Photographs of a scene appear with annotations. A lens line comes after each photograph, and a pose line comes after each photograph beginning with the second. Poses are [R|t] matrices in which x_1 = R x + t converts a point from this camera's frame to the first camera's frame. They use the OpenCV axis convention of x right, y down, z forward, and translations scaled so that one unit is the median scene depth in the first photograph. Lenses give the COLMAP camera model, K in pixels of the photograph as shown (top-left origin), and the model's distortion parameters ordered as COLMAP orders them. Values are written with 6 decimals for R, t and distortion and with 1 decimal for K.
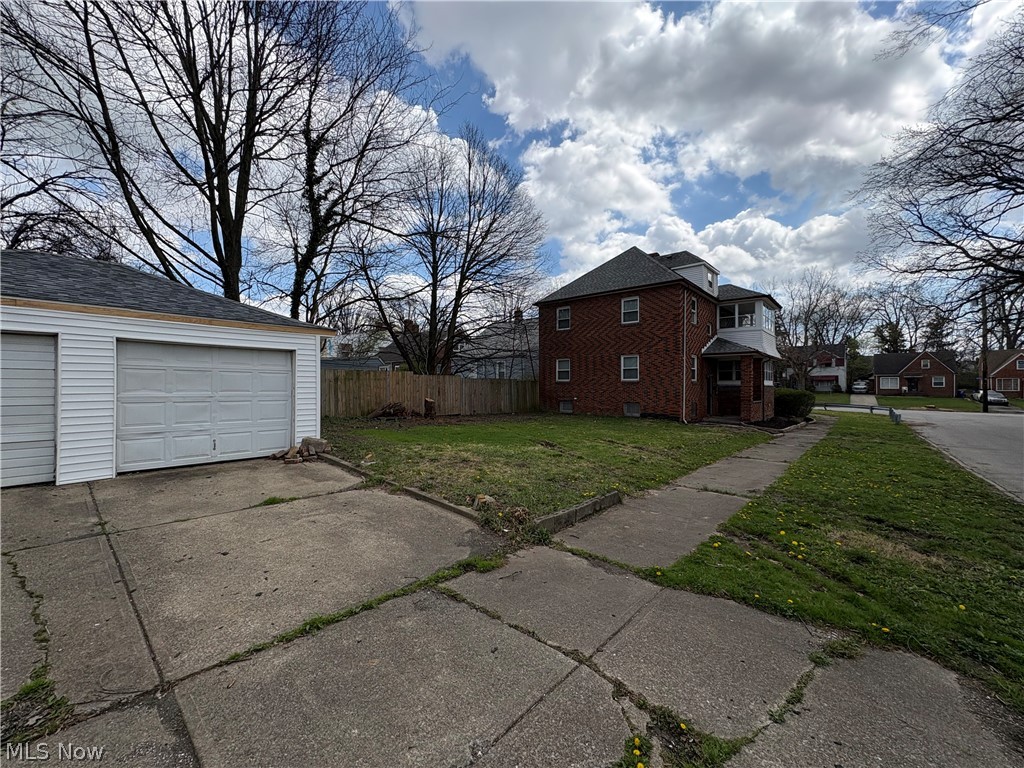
lens RADIAL K [[408.2, 0, 510.8], [0, 408.2, 384.5], [0, 0, 1]] dist [0.000168, 0.000696]
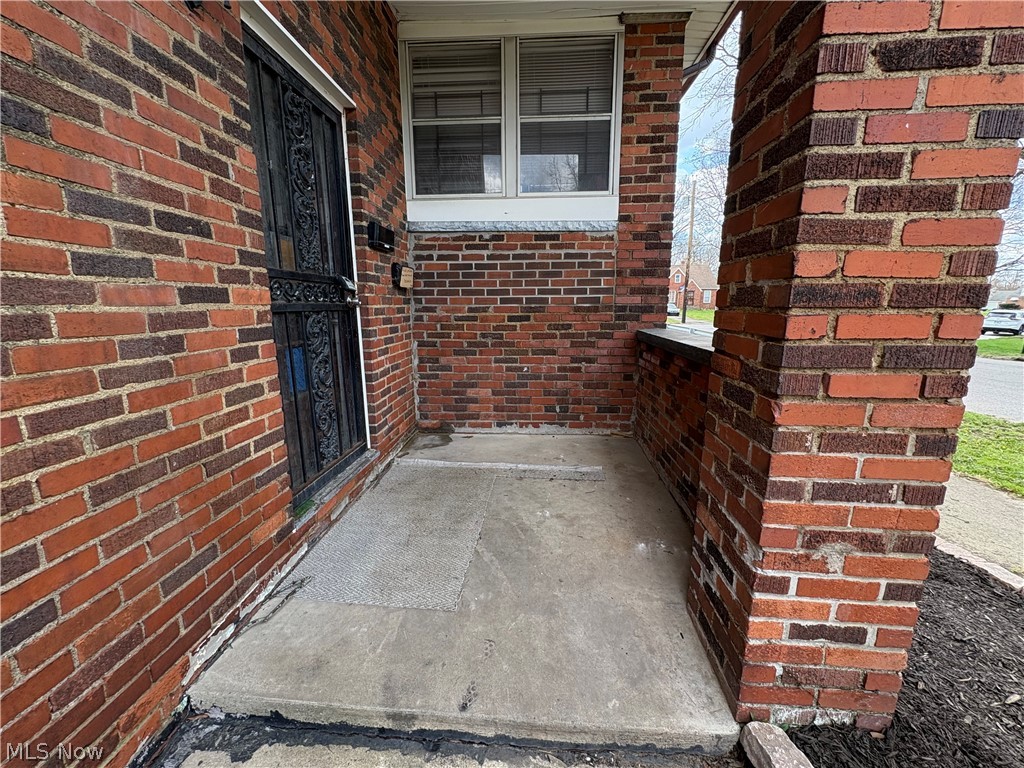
lens RADIAL K [[408.2, 0, 510.8], [0, 408.2, 384.5], [0, 0, 1]] dist [0.000168, 0.000696]
pose [[0.795519, -0.121914, 0.593537, 0.706756], [0.002015, 0.980076, 0.198611, 0.043604], [-0.605925, -0.156803, 0.779915, 1.369059]]
